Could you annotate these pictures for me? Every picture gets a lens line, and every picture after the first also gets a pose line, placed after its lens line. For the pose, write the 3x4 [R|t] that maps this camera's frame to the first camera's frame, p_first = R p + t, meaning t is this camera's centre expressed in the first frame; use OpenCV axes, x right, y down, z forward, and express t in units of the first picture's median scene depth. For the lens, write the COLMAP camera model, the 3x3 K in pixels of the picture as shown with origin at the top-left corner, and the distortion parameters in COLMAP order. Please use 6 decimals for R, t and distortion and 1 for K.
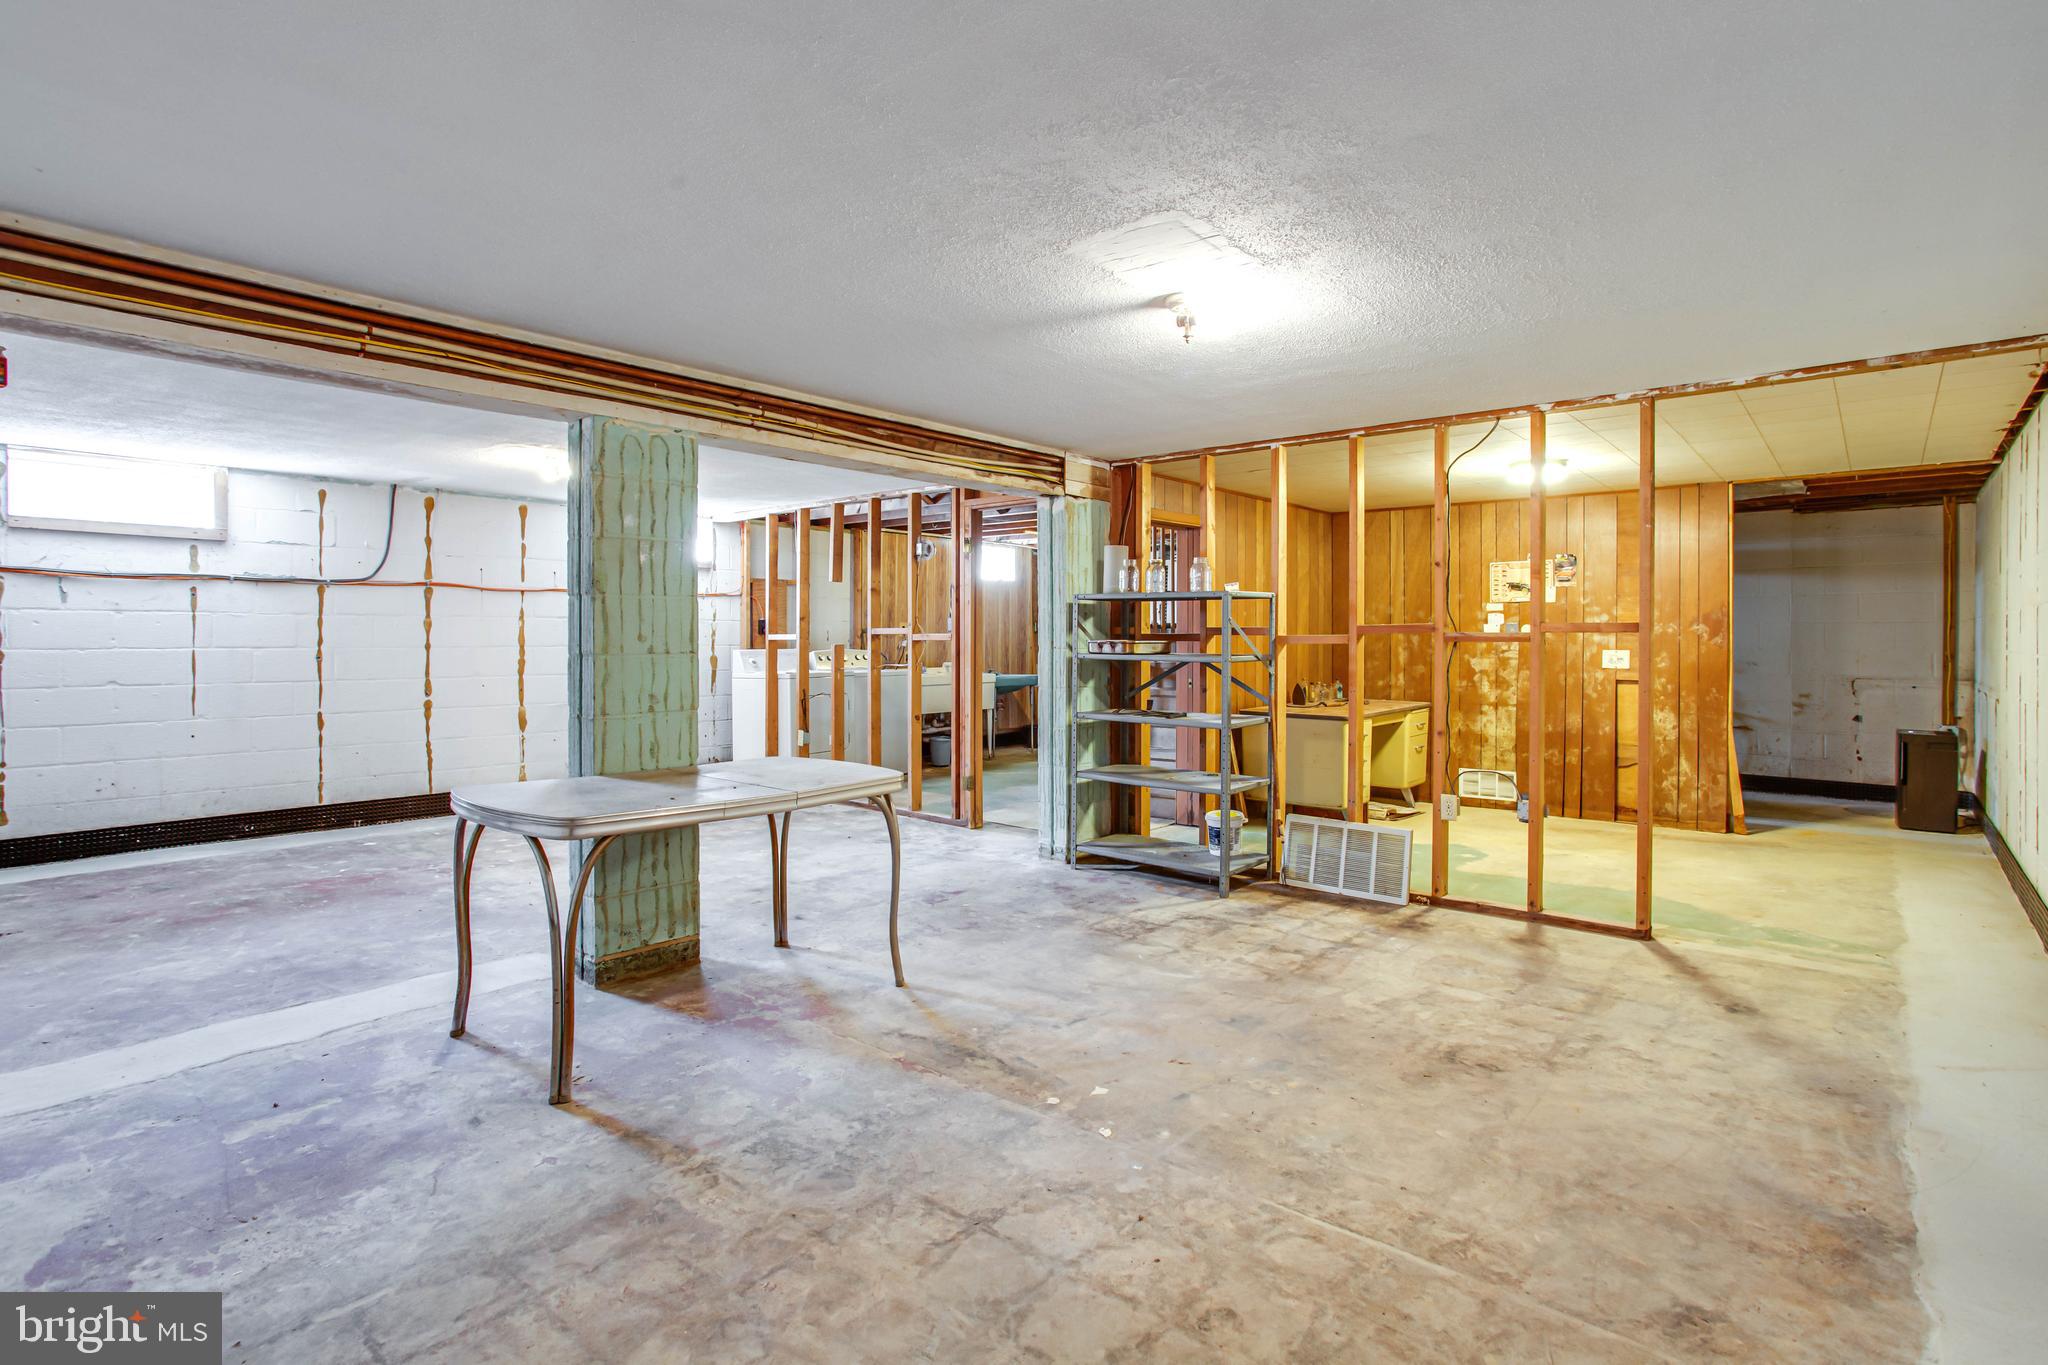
lens RADIAL K [[1007.7, 0, 1032.8], [0, 1007.7, 675.6], [0, 0, 1]] dist [-0.020211, 0.001585]
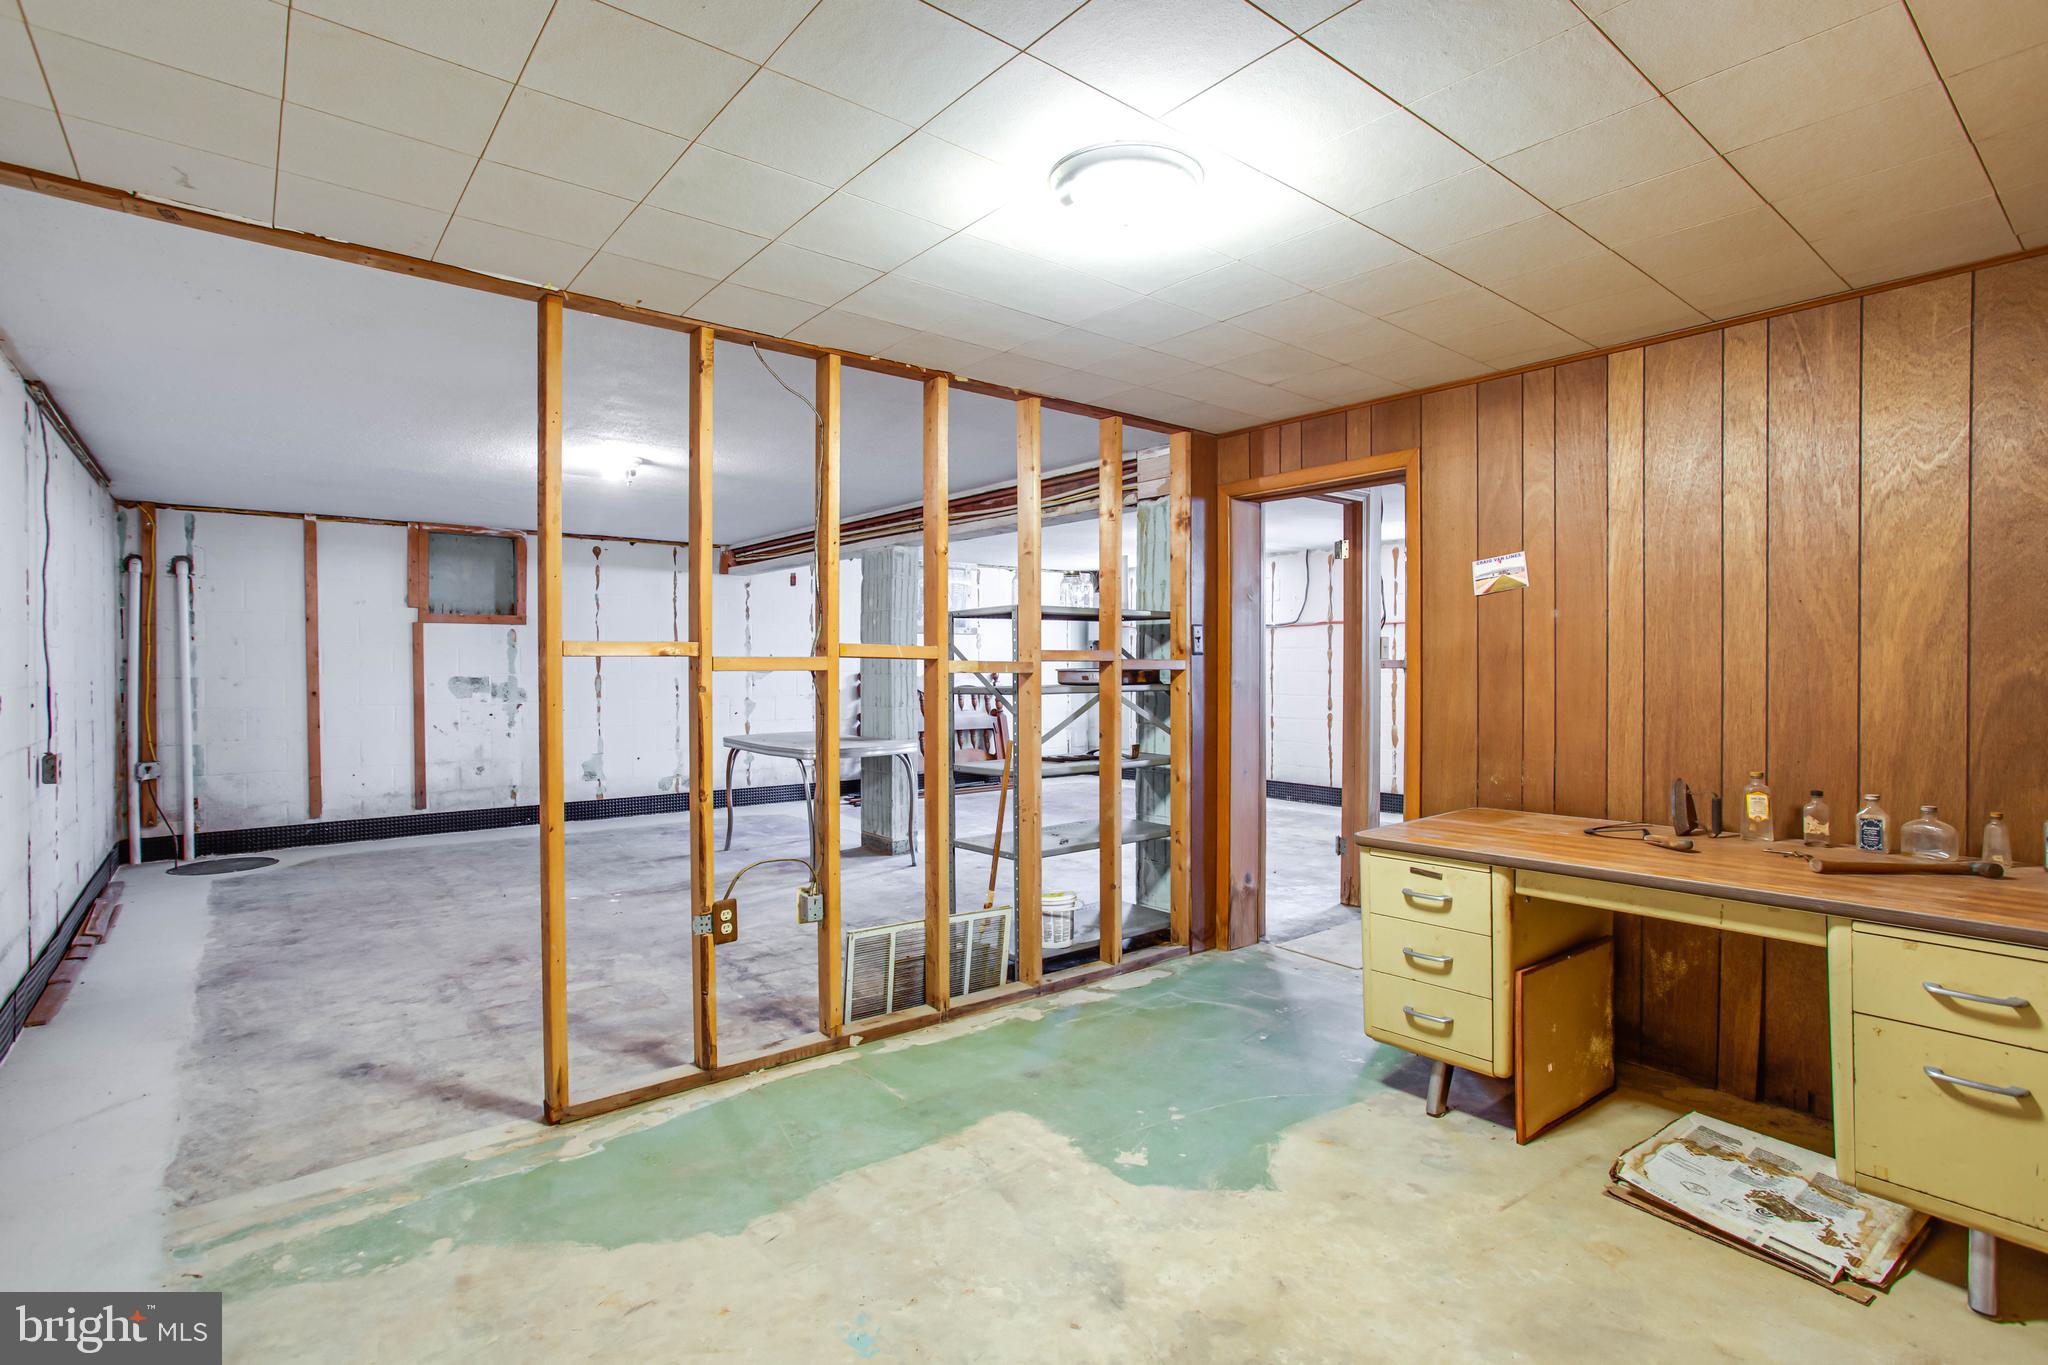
lens RADIAL K [[1007.7, 0, 1032.8], [0, 1007.7, 675.6], [0, 0, 1]] dist [-0.020211, 0.001585]
pose [[-0.191908, 0.007287, -0.981386, 1.485867], [-0.031277, 0.999419, 0.013537, -0.058797], [0.980914, 0.033293, -0.191569, 1.770391]]
